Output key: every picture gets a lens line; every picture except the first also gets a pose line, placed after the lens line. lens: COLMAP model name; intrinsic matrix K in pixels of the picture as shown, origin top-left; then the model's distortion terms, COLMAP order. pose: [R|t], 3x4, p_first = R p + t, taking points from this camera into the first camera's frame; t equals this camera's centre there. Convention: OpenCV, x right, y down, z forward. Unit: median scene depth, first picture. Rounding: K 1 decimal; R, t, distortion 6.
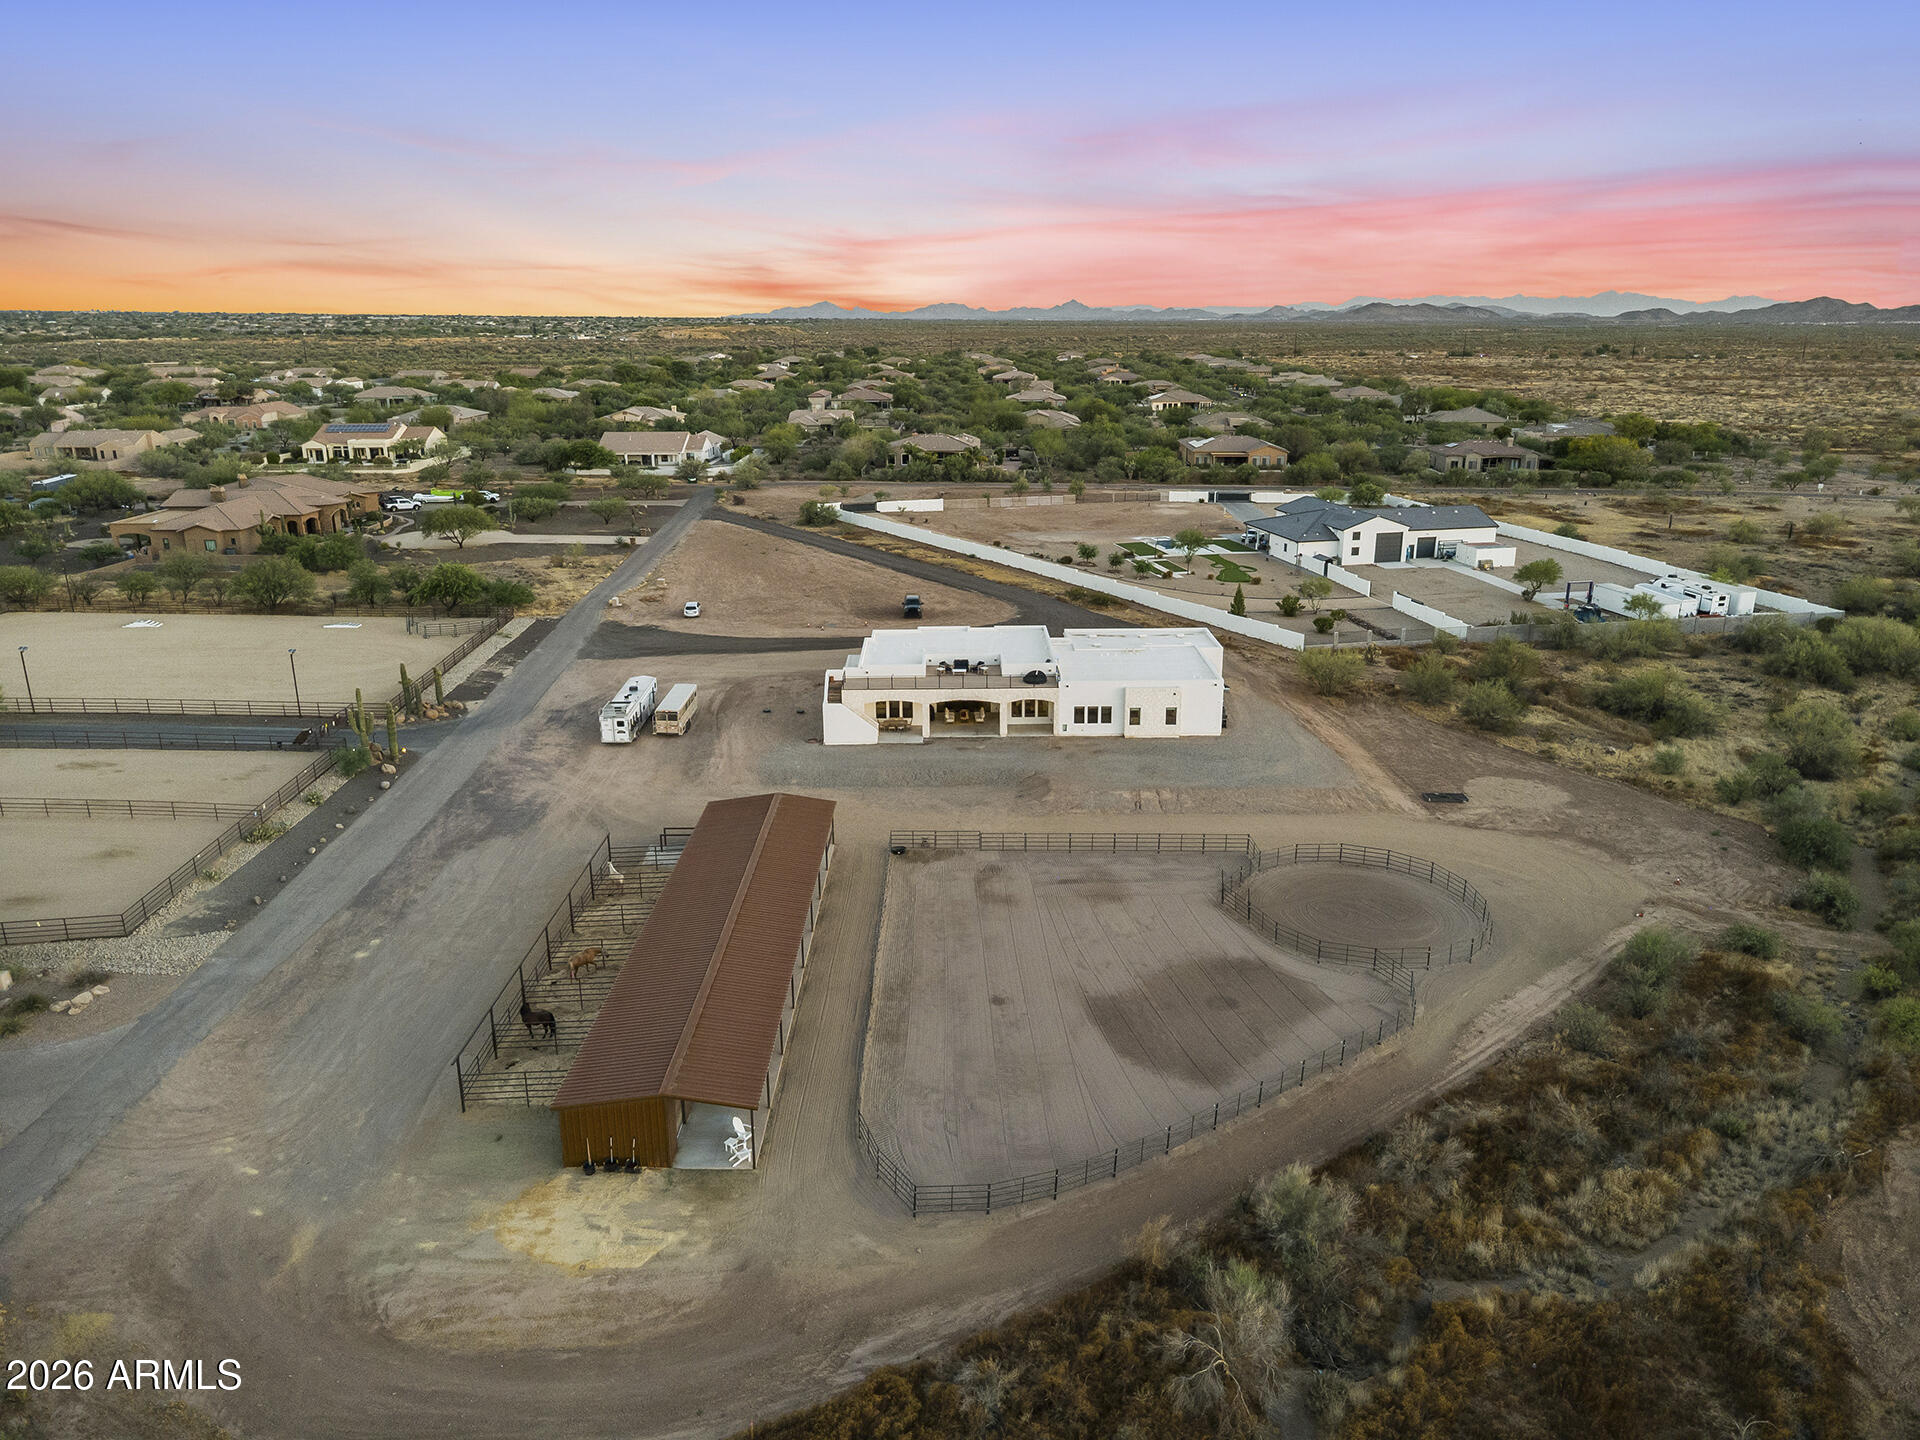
lens RADIAL K [[1346.0, 0, 960.0], [0, 1346.0, 720.0], [0, 0, 1]] dist [0.005984, 0.002013]
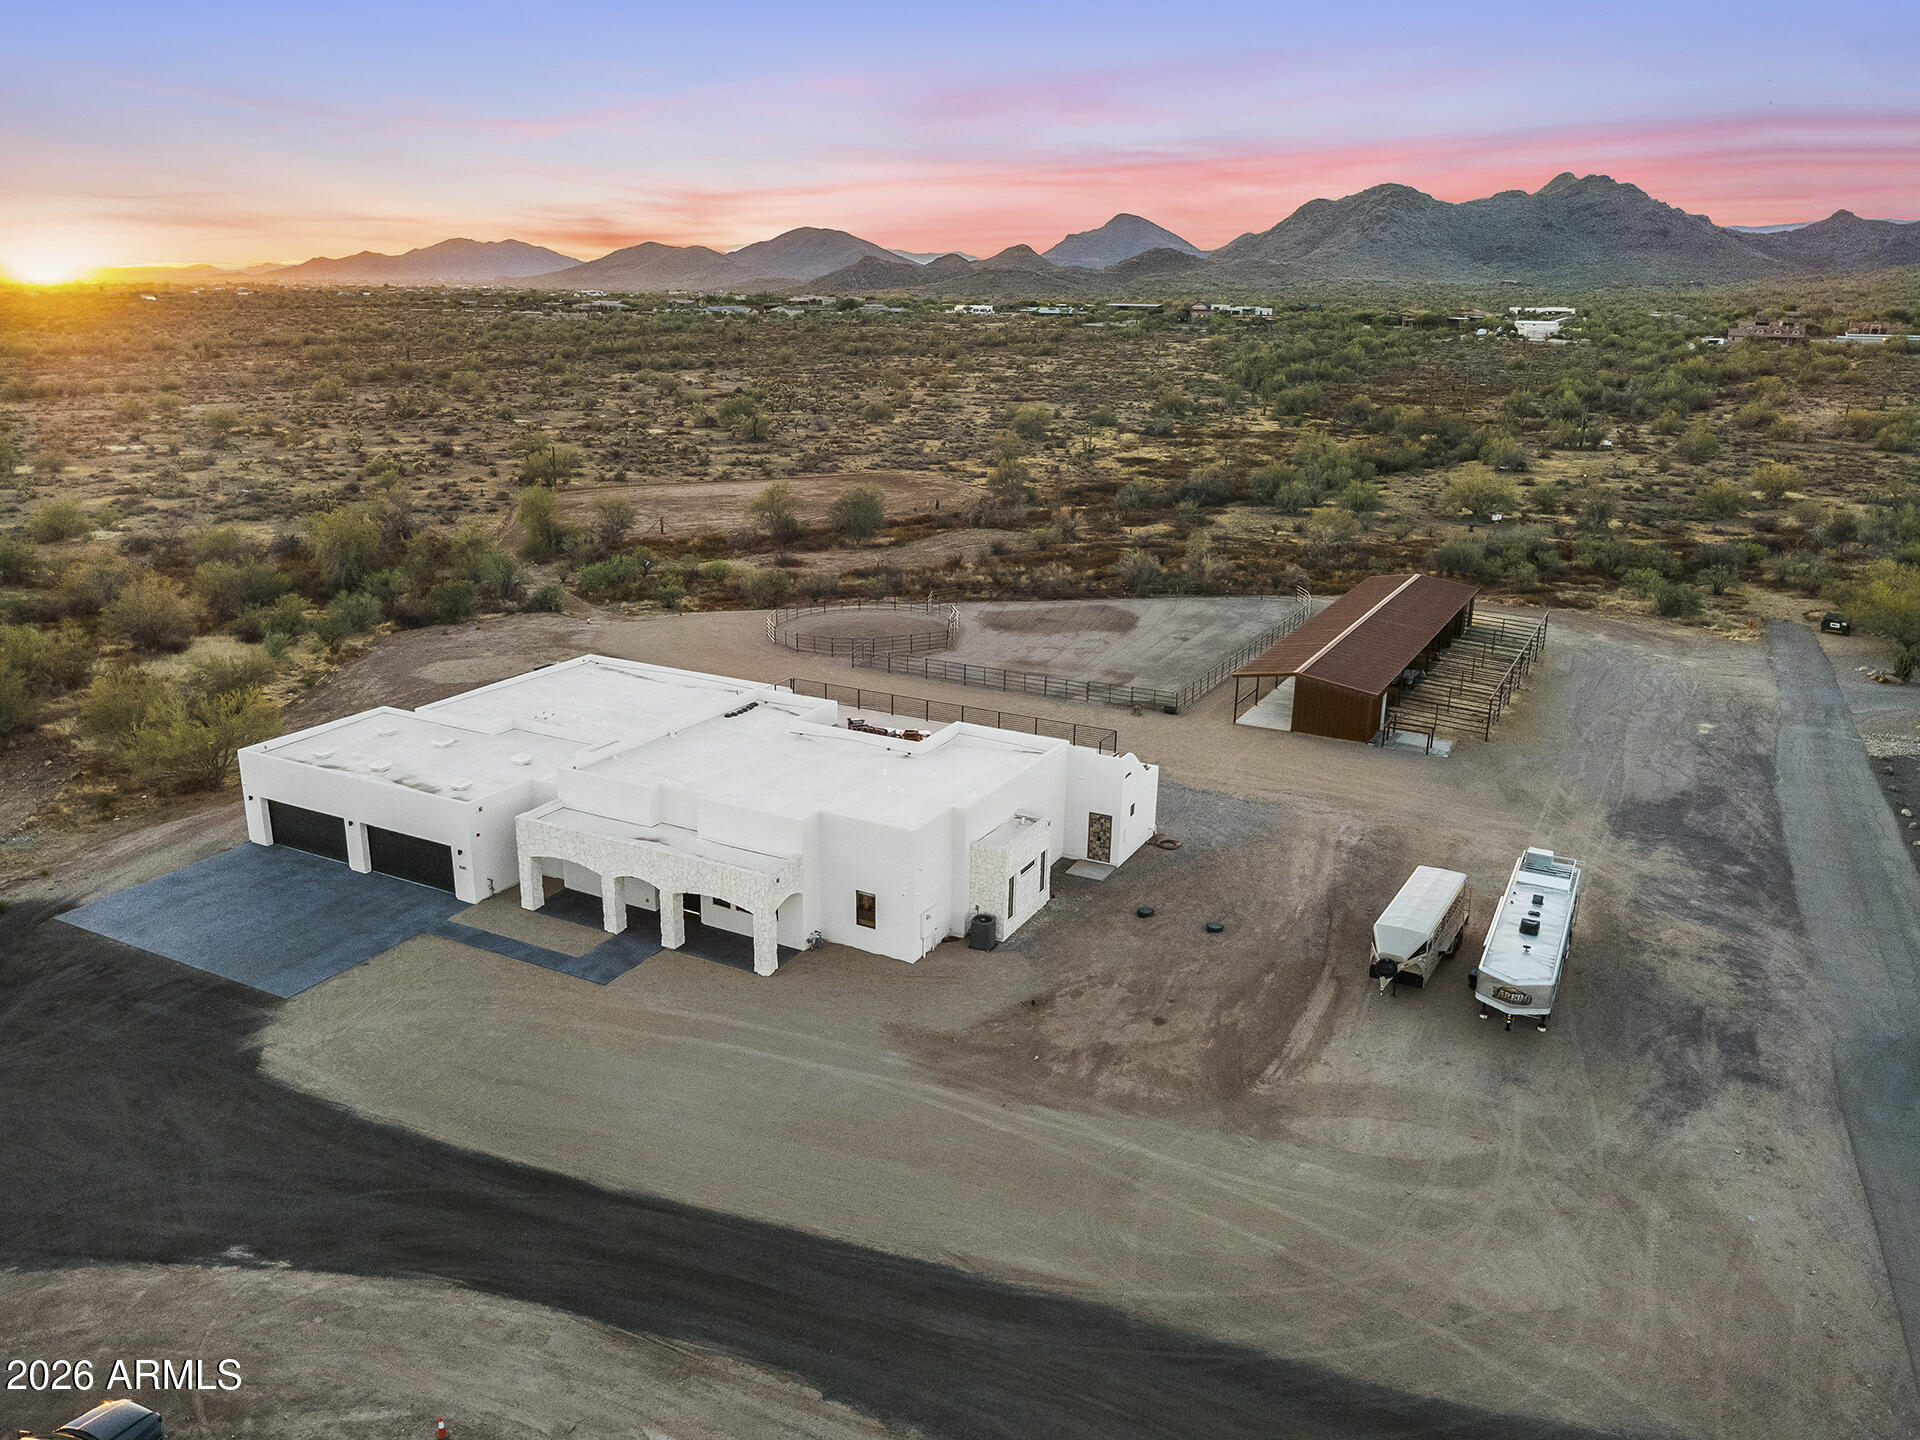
lens RADIAL K [[1388.2, 0, 958.2], [0, 1388.2, 742.6], [0, 0, 1]] dist [0.001554, 0.004111]
pose [[-0.880088, -0.154713, 0.448898, -0.288435], [0.128145, 0.832946, 0.538311, -0.346484], [-0.457192, 0.531286, -0.713240, 1.445842]]
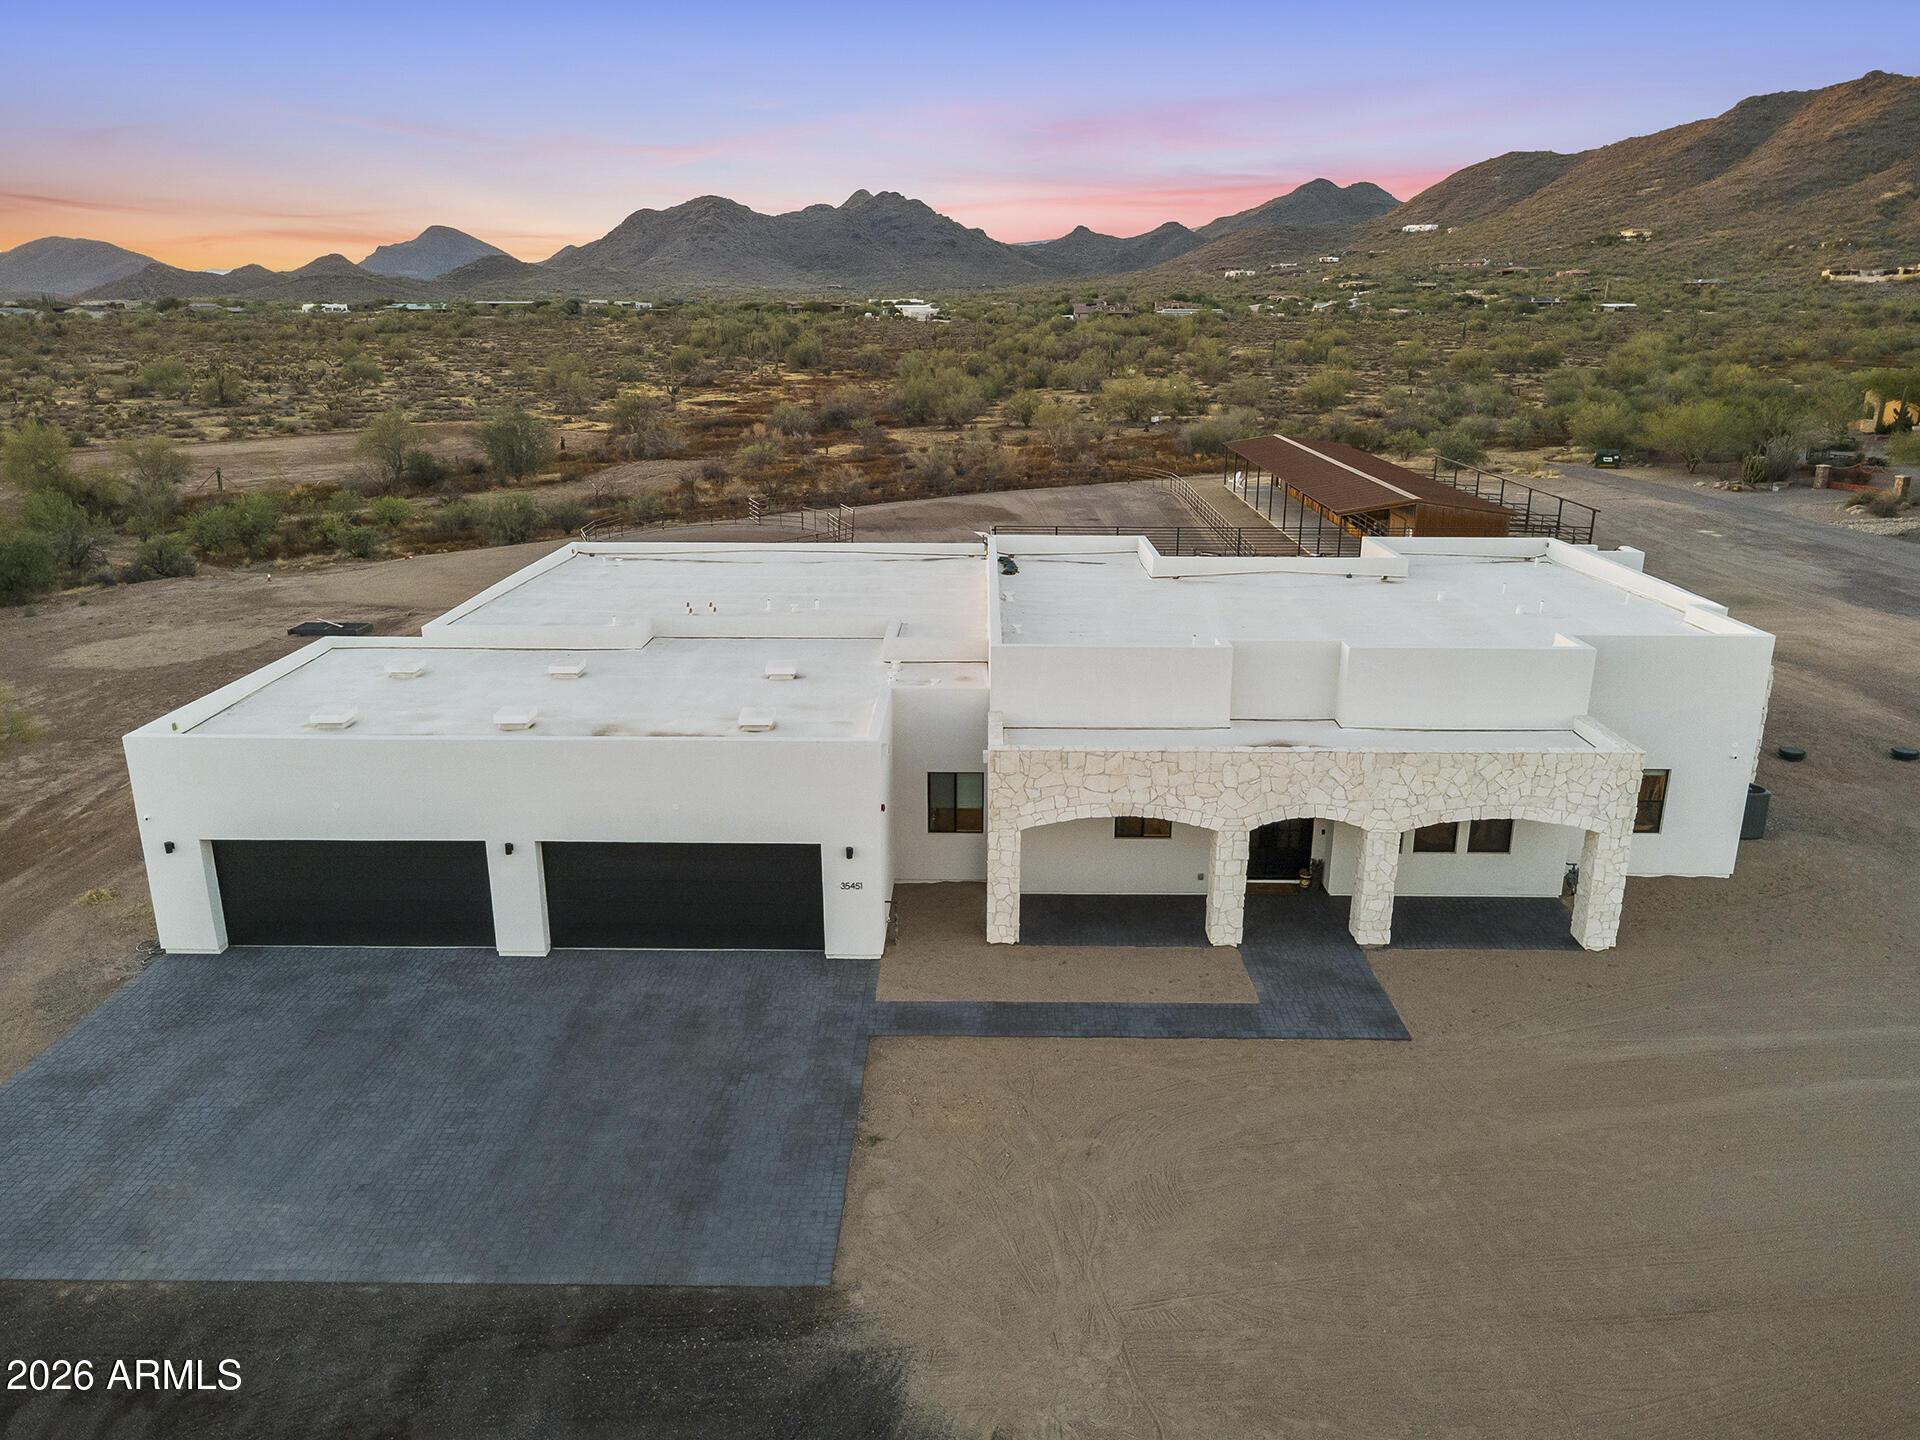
lens RADIAL K [[1346.0, 0, 960.0], [0, 1346.0, 720.0], [0, 0, 1]] dist [0.005984, 0.002013]
pose [[-0.999470, -0.005194, 0.032127, 0.070933], [0.013609, 0.830025, 0.557560, -0.205788], [-0.029562, 0.557702, -0.829515, 1.361739]]
